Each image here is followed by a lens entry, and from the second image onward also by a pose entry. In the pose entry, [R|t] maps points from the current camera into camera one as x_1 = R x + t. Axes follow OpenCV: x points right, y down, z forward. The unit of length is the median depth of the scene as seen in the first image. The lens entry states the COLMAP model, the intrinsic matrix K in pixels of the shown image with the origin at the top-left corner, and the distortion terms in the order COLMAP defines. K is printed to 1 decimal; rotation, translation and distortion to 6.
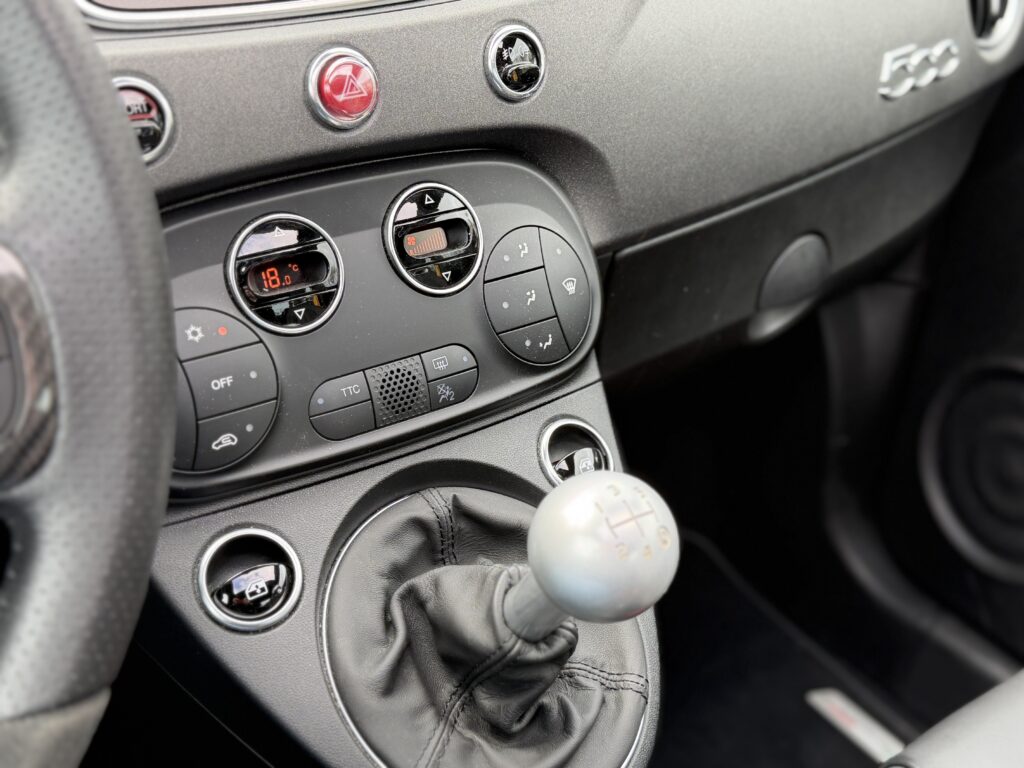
lens RADIAL K [[1332.4, 0, 512.1], [0, 1332.4, 383.3], [0, 0, 1]] dist [0.045506, 0.000000]
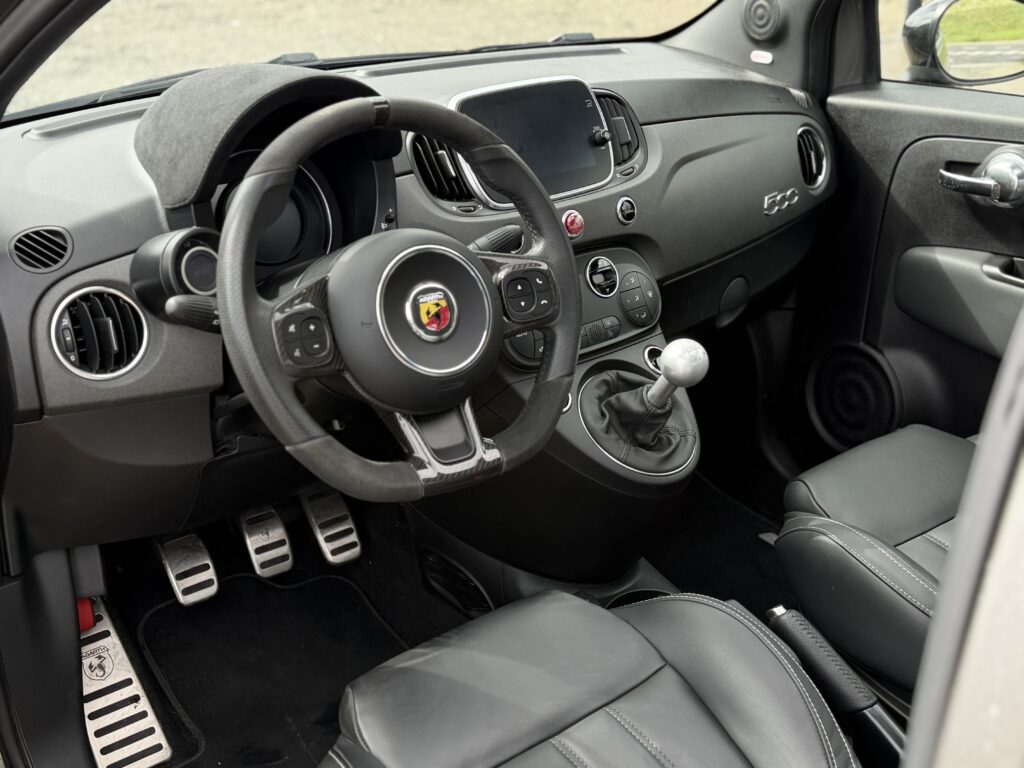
lens RADIAL K [[1332.4, 0, 511.7], [0, 1332.4, 384.5], [0, 0, 1]] dist [0.045506, 0.000000]
pose [[0.996388, -0.065259, 0.054334, -0.391478], [0.070149, 0.993139, -0.093566, 0.337355], [-0.047855, 0.097040, 0.994129, -1.599697]]
